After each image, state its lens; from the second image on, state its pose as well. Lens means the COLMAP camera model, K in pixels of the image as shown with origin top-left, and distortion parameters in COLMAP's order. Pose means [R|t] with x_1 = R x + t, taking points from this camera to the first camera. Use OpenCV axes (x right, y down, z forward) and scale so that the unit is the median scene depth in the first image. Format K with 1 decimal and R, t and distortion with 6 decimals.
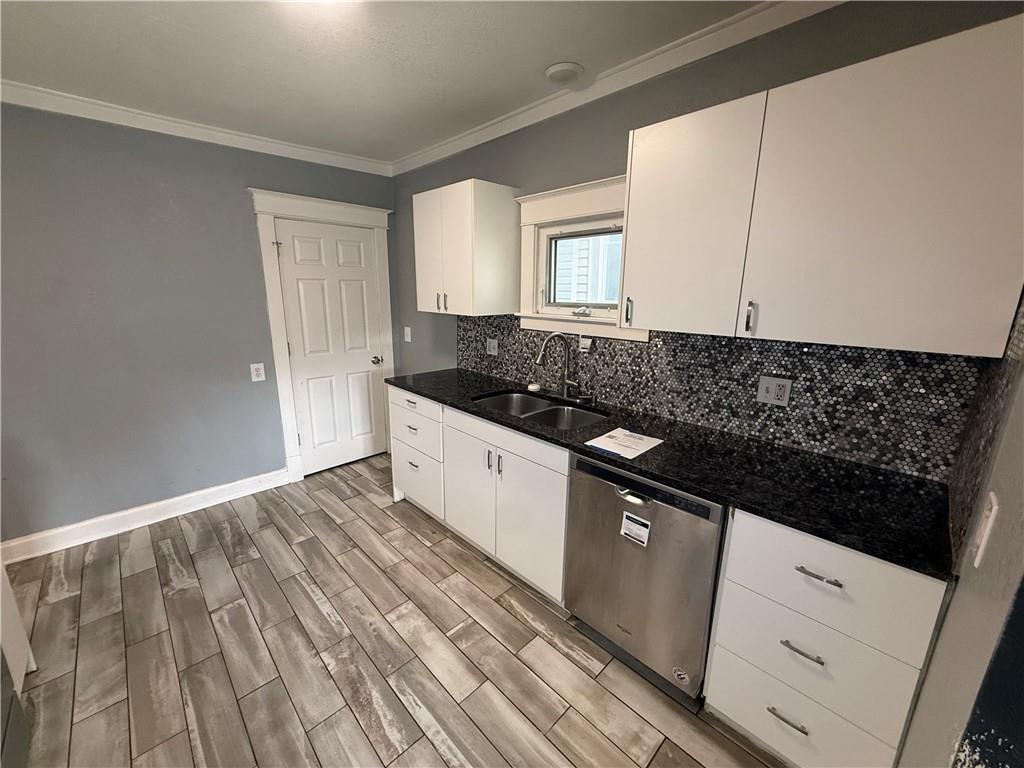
lens RADIAL K [[407.5, 0, 509.2], [0, 407.5, 385.0], [0, 0, 1]] dist [-0.000311, 0.000130]
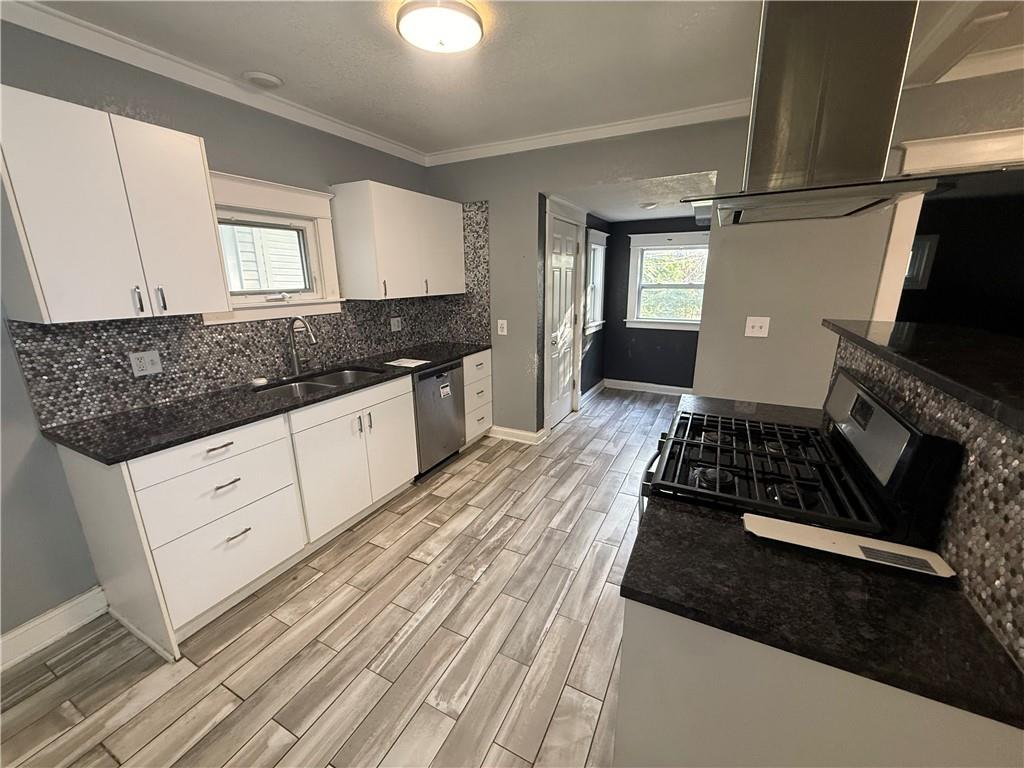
lens RADIAL K [[407.5, 0, 509.2], [0, 407.5, 385.0], [0, 0, 1]] dist [-0.000311, 0.000130]
pose [[-0.321977, -0.249944, 0.913159, -1.349362], [0.223784, 0.917098, 0.329927, -0.230403], [-0.919919, 0.310579, -0.239351, 0.944871]]
